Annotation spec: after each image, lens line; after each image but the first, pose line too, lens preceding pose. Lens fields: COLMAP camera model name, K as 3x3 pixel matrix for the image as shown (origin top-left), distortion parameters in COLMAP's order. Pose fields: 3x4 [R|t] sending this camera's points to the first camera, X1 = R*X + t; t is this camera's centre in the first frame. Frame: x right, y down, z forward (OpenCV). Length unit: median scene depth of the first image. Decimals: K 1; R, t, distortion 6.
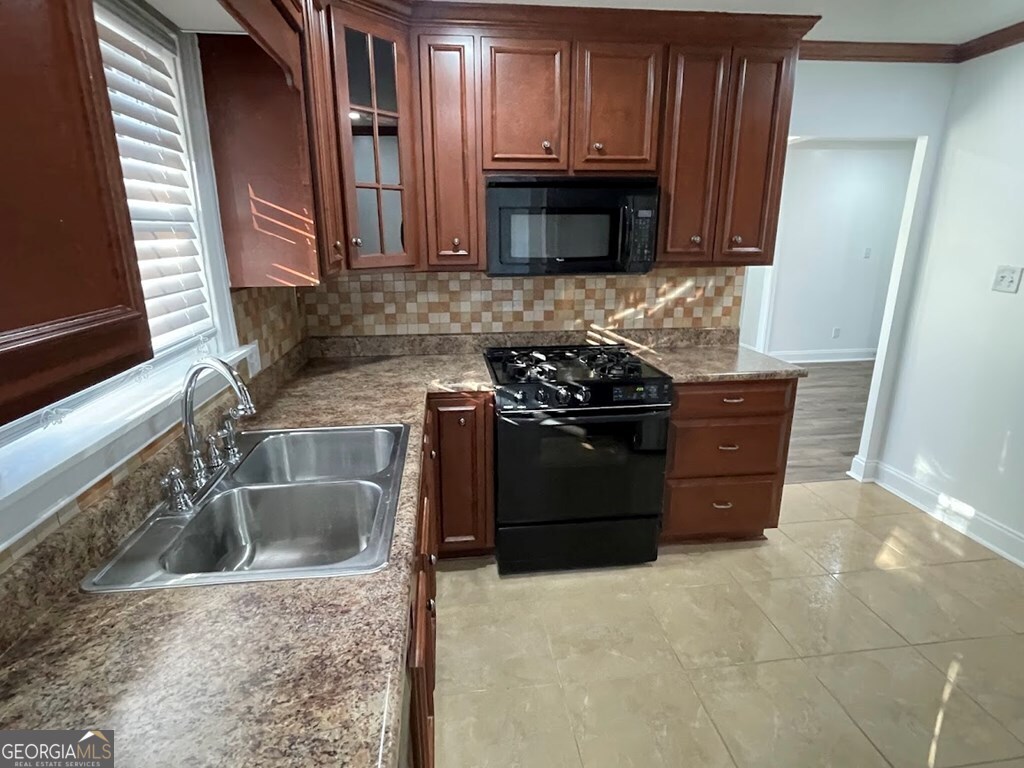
lens RADIAL K [[543.0, 0, 515.1], [0, 543.0, 382.5], [0, 0, 1]] dist [0.019345, -0.000300]
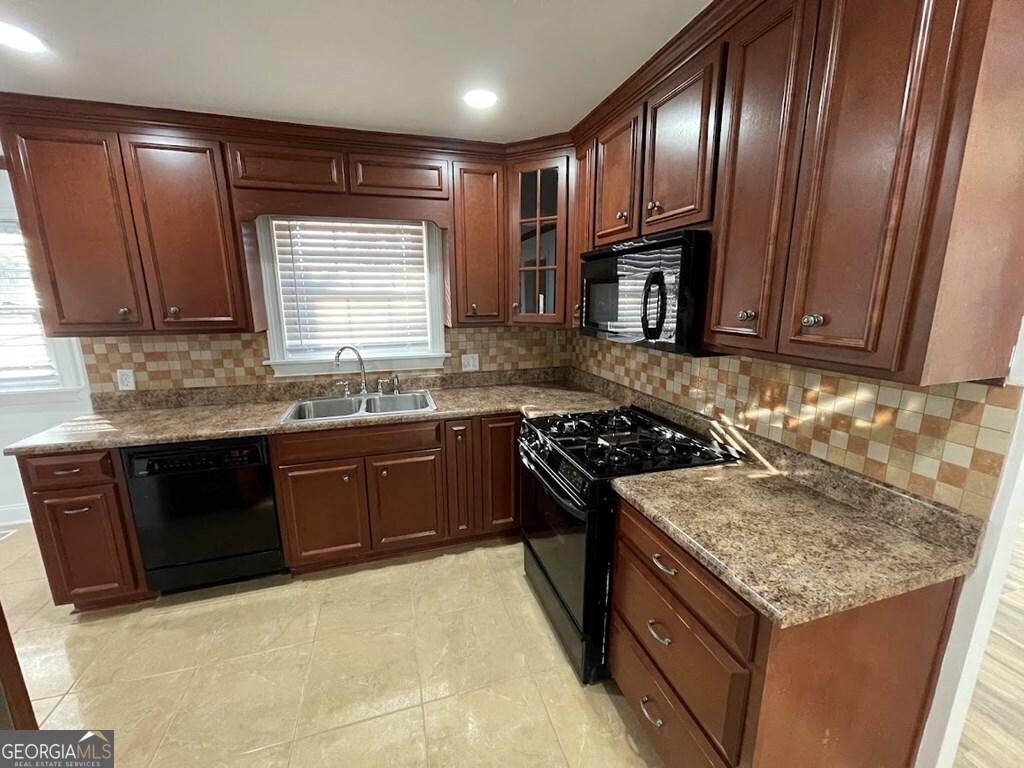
lens RADIAL K [[417.5, 0, 504.6], [0, 417.5, 385.3], [0, 0, 1]] dist [0.000280, 0.000754]
pose [[0.162314, 0.214215, -0.963206, 0.670435], [-0.258545, 0.951279, 0.167994, -0.168516], [0.952265, 0.221764, 0.209790, 0.560631]]
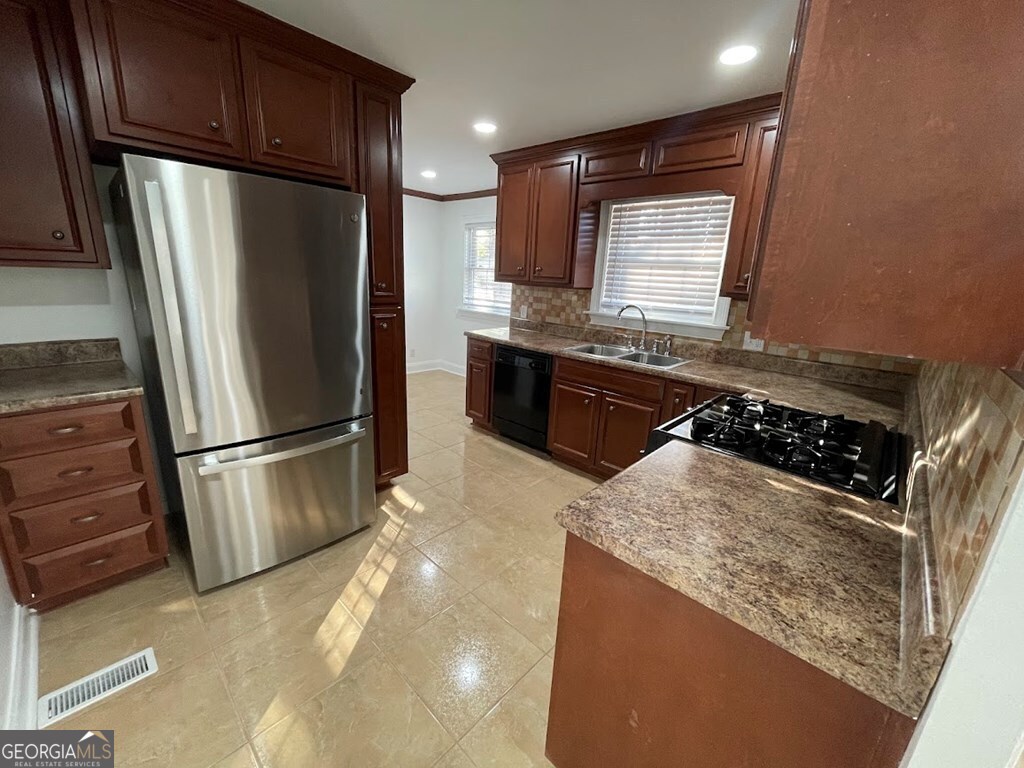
lens RADIAL K [[417.5, 0, 506.5], [0, 417.5, 388.2], [0, 0, 1]] dist [0.000280, 0.000754]
pose [[-0.787383, 0.136178, -0.601235, 0.676074], [-0.200244, 0.865911, 0.458367, -0.251301], [0.583036, 0.481304, -0.654535, 1.003031]]
